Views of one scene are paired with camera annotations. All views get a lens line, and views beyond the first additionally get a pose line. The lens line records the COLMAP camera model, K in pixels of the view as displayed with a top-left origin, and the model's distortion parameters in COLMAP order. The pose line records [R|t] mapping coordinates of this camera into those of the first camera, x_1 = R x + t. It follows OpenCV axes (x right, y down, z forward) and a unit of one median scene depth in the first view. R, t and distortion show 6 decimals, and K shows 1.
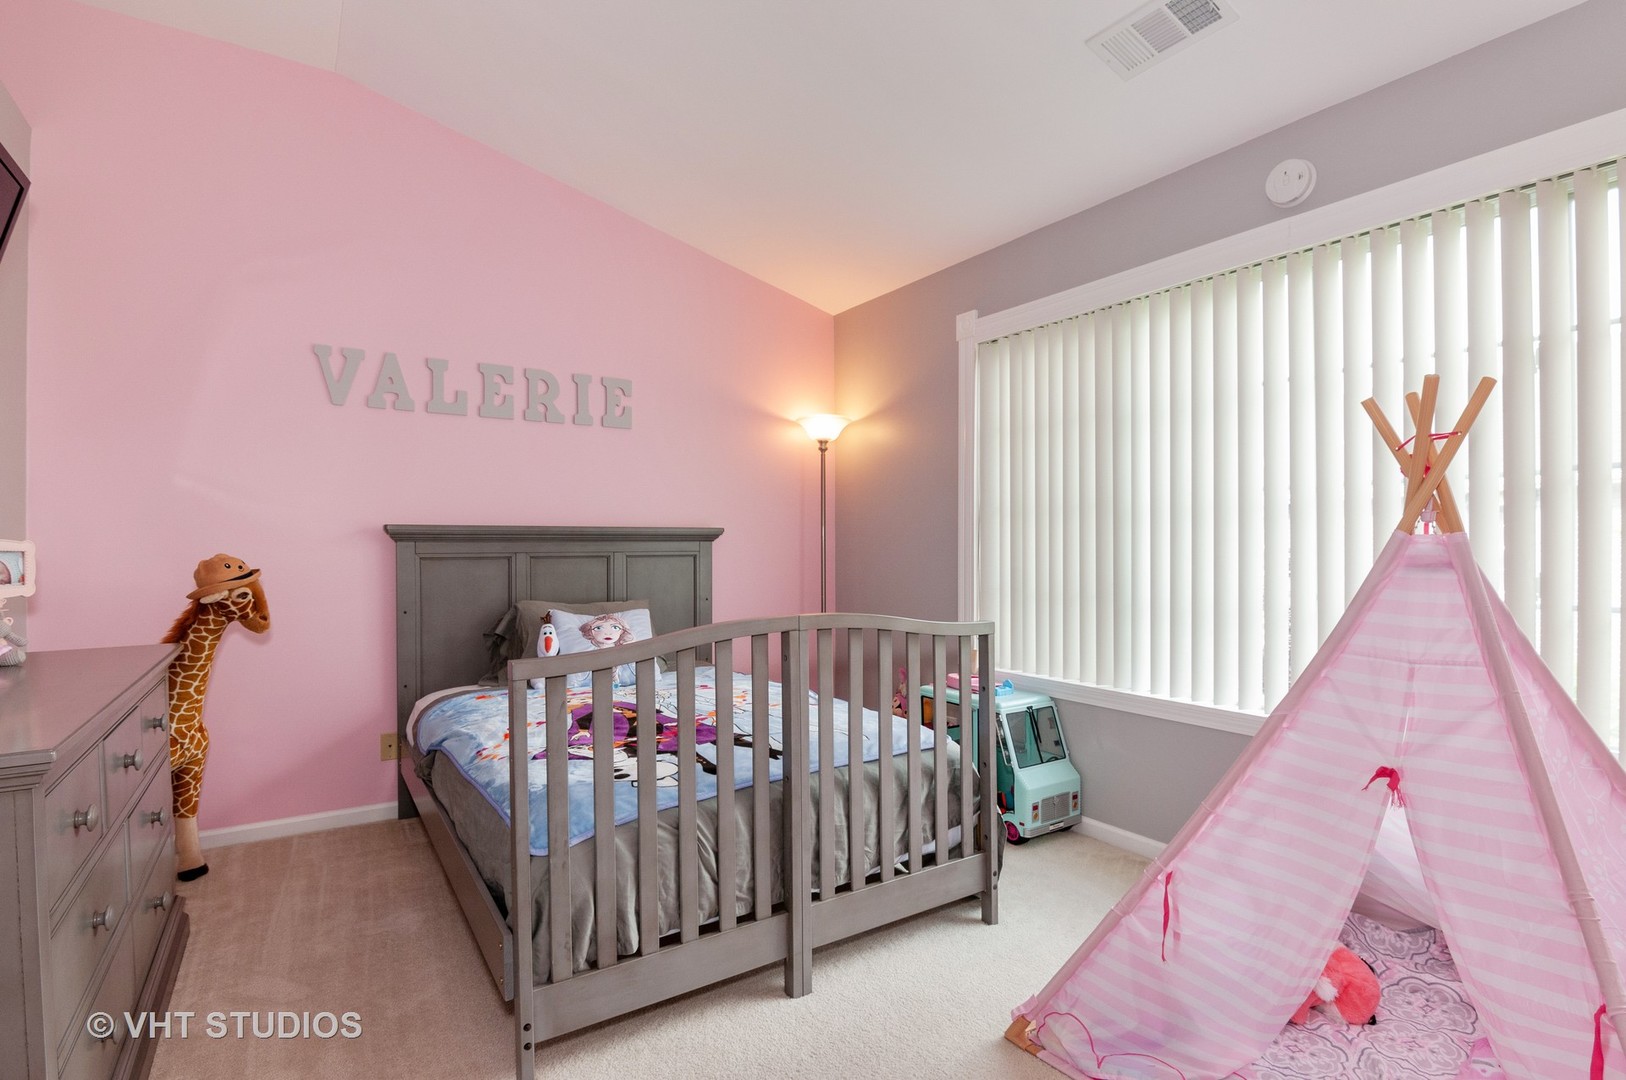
lens RADIAL K [[791.5, 0, 809.5], [0, 791.5, 544.8], [0, 0, 1]] dist [-0.013293, -0.004241]
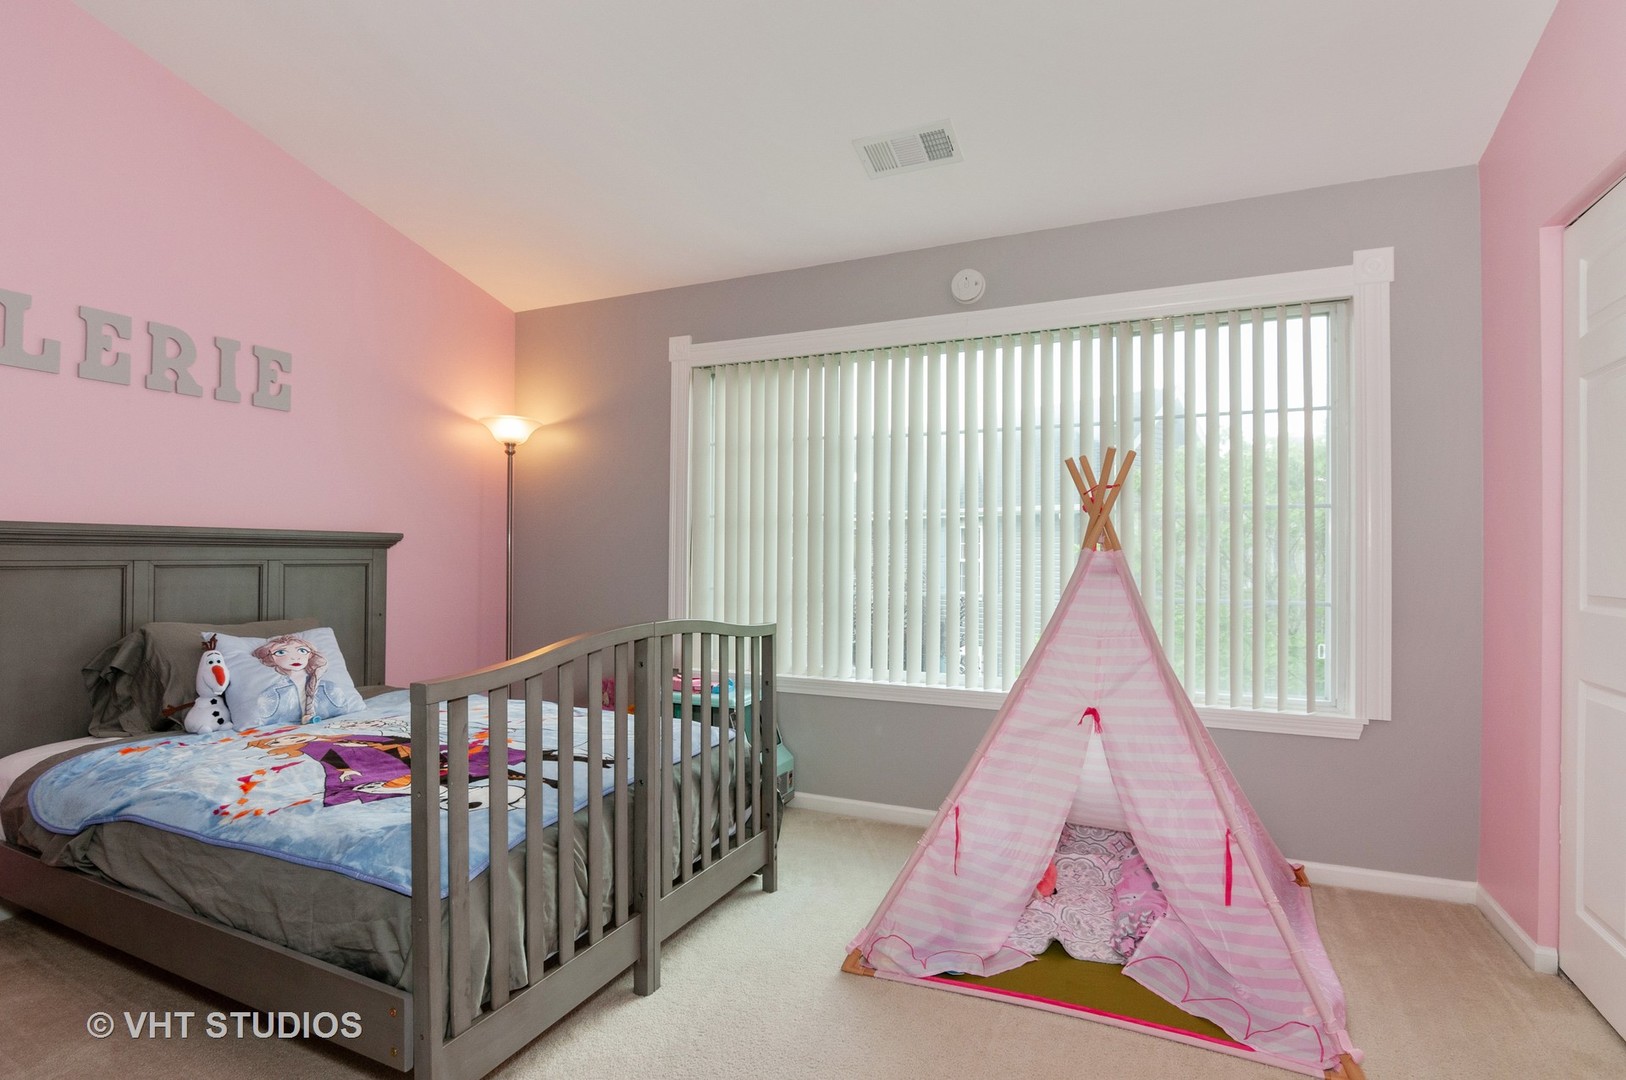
lens RADIAL K [[791.5, 0, 818.4], [0, 791.5, 544.4], [0, 0, 1]] dist [-0.013293, -0.004241]
pose [[0.842479, 0.015341, 0.538511, -0.328731], [-0.008314, 0.999846, -0.015476, 0.001077], [-0.538665, 0.008561, 0.842477, 0.008387]]
